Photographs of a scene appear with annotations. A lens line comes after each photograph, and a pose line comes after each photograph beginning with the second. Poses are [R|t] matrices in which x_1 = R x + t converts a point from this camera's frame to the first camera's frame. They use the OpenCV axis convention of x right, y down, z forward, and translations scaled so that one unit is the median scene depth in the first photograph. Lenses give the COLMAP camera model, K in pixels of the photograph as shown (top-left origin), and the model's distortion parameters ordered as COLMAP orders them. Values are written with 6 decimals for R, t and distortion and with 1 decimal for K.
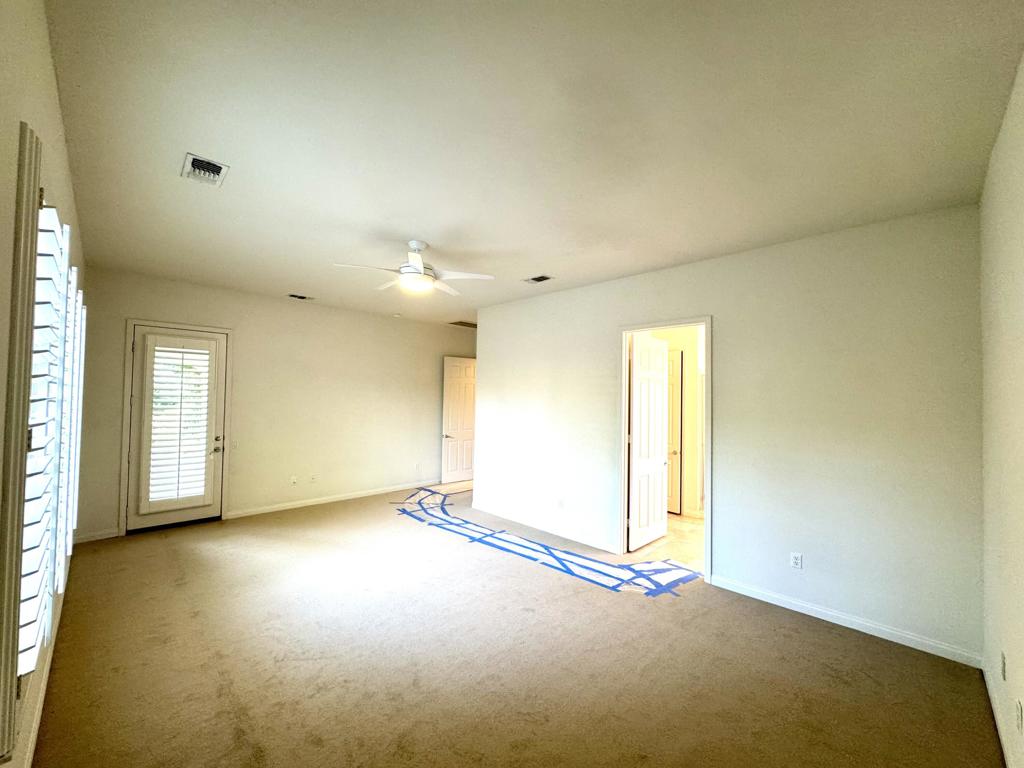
lens RADIAL K [[407.5, 0, 506.0], [0, 407.5, 383.9], [0, 0, 1]] dist [-0.004073, 0.000402]
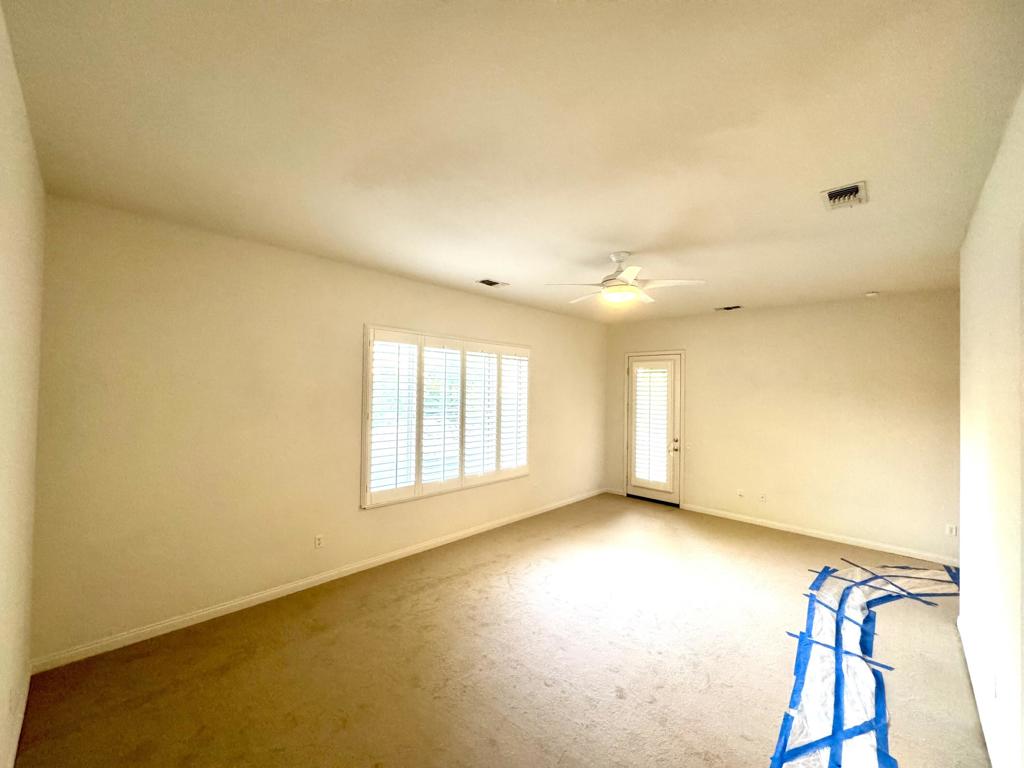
lens RADIAL K [[407.5, 0, 513.1], [0, 407.5, 386.4], [0, 0, 1]] dist [-0.004073, 0.000402]
pose [[0.030379, -0.024692, -0.999233, 0.571356], [0.012926, 0.999621, -0.024309, -0.004268], [0.999455, -0.012177, 0.030686, 0.537354]]
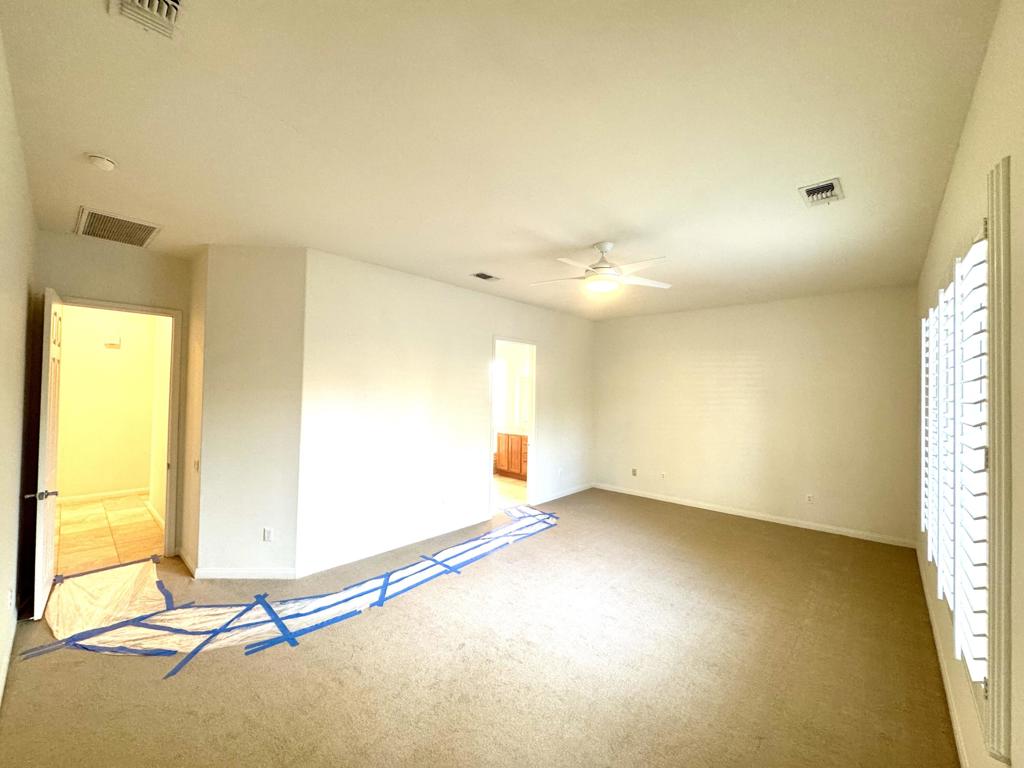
lens RADIAL K [[407.5, 0, 505.8], [0, 407.5, 382.5], [0, 0, 1]] dist [-0.004073, 0.000402]
pose [[-0.044333, 0.006433, 0.998996, -0.911654], [-0.045381, 0.998934, -0.008447, 0.010554], [-0.997986, -0.045710, -0.043994, 0.964417]]
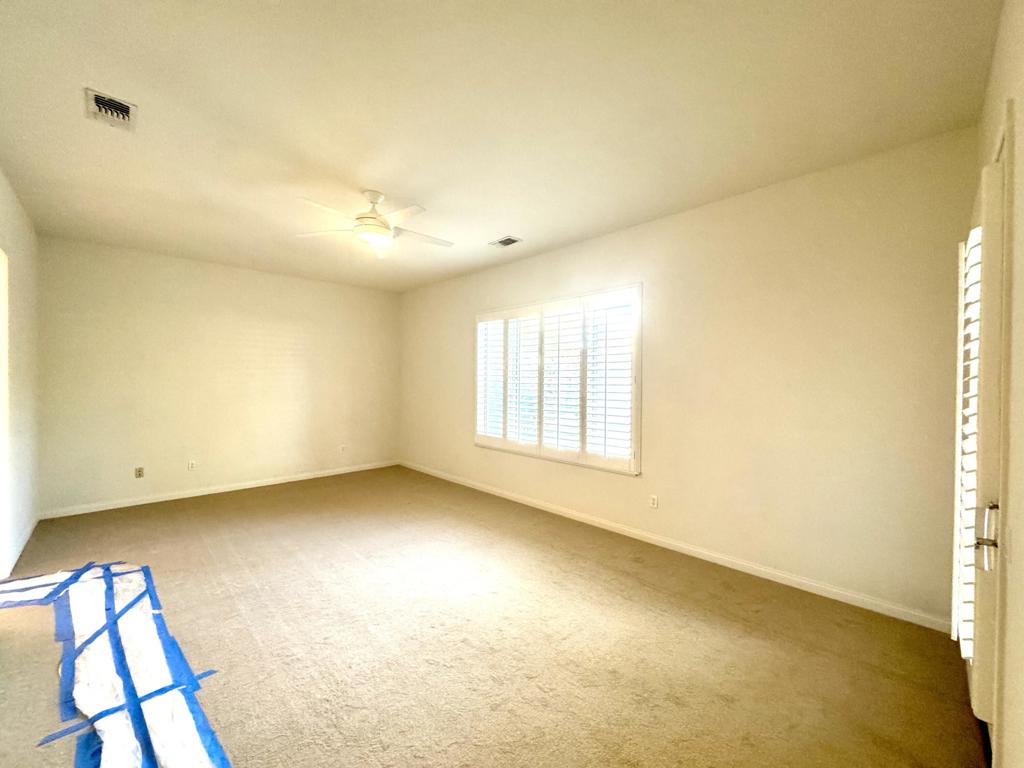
lens RADIAL K [[407.5, 0, 510.5], [0, 407.5, 385.6], [0, 0, 1]] dist [-0.004073, 0.000402]
pose [[-0.999706, -0.022969, 0.007802, -0.415373], [-0.023078, 0.999634, -0.014131, 0.071345], [-0.007475, -0.014307, -0.999870, 1.454825]]
